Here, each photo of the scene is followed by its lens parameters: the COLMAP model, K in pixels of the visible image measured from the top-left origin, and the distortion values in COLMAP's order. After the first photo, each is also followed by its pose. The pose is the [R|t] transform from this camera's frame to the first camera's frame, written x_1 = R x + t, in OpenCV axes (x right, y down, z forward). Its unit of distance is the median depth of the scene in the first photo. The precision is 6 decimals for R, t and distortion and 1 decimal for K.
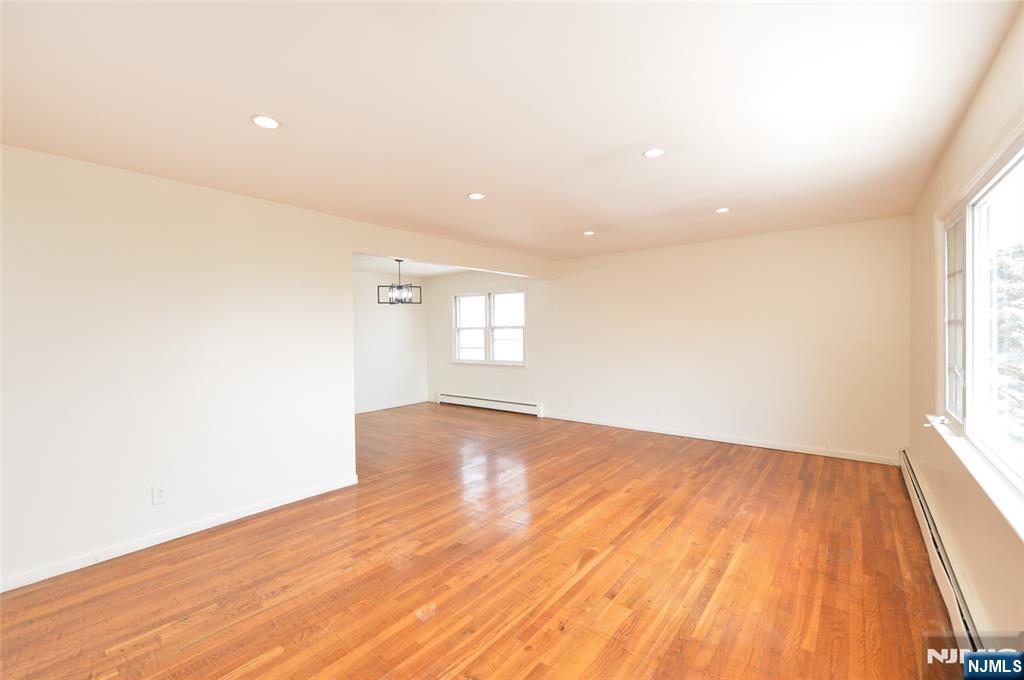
lens RADIAL K [[429.1, 0, 512.7], [0, 429.1, 335.0], [0, 0, 1]] dist [-0.002886, -0.000218]
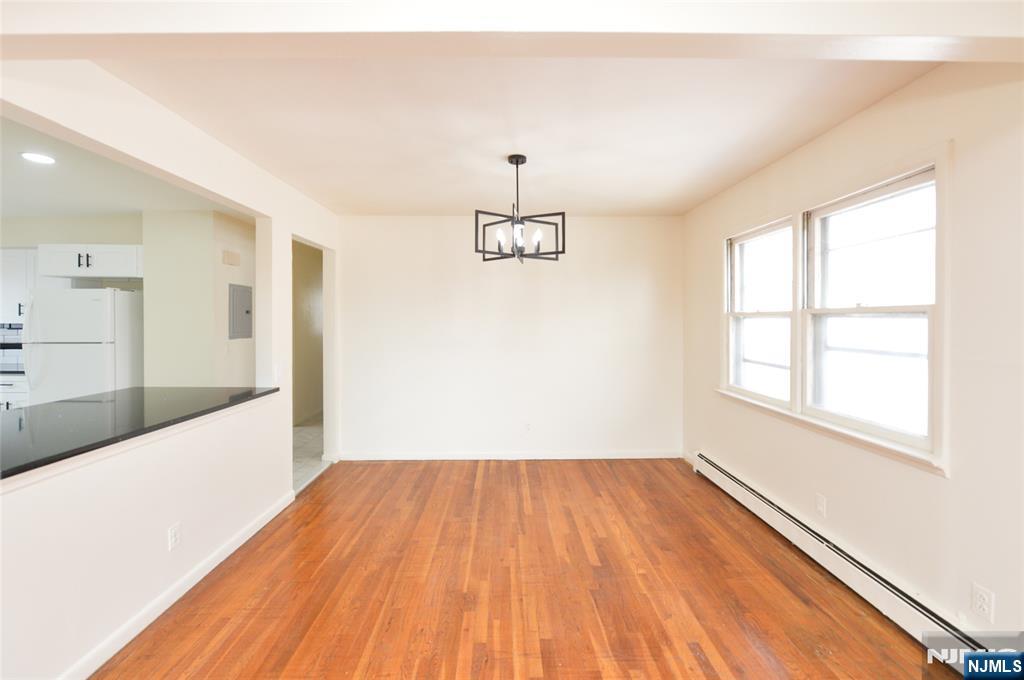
lens RADIAL K [[412.3, 0, 510.2], [0, 412.3, 323.3], [0, 0, 1]] dist [-0.006452, -0.000313]
pose [[0.635374, 0.020731, -0.771926, 0.100544], [-0.016668, 0.999775, 0.013130, -0.017666], [0.772025, 0.004524, 0.635577, 1.199274]]
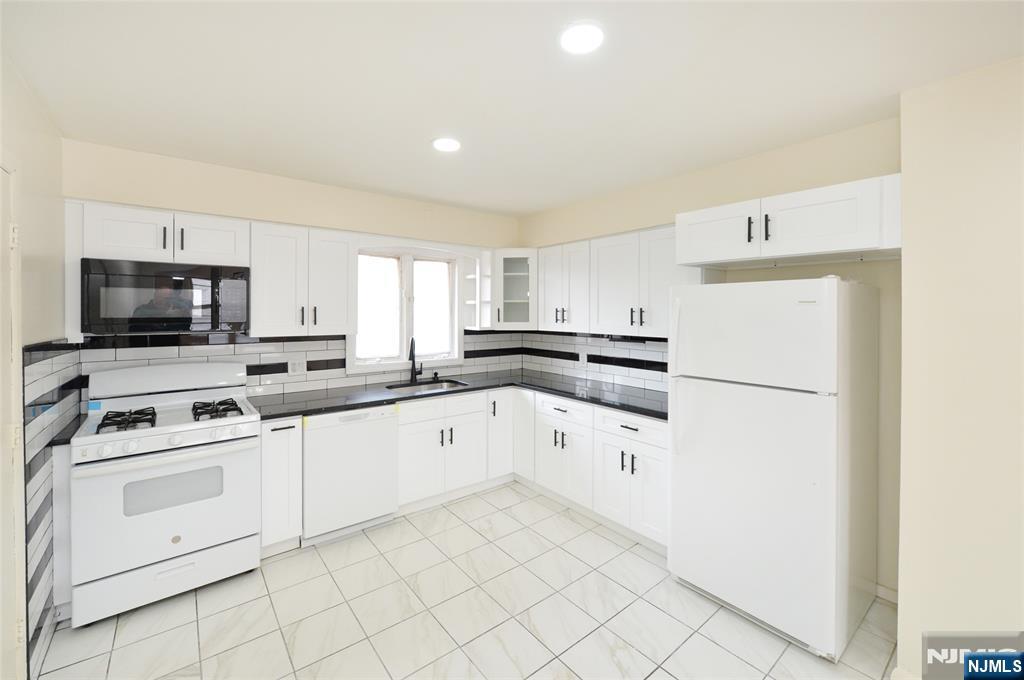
lens RADIAL K [[412.3, 0, 510.2], [0, 412.3, 323.3], [0, 0, 1]] dist [-0.006452, -0.000313]
pose [[-0.222207, 0.038218, -0.974250, -0.750839], [-0.008730, 0.999113, 0.041184, -0.037432], [0.974960, 0.017657, -0.221676, 0.832192]]
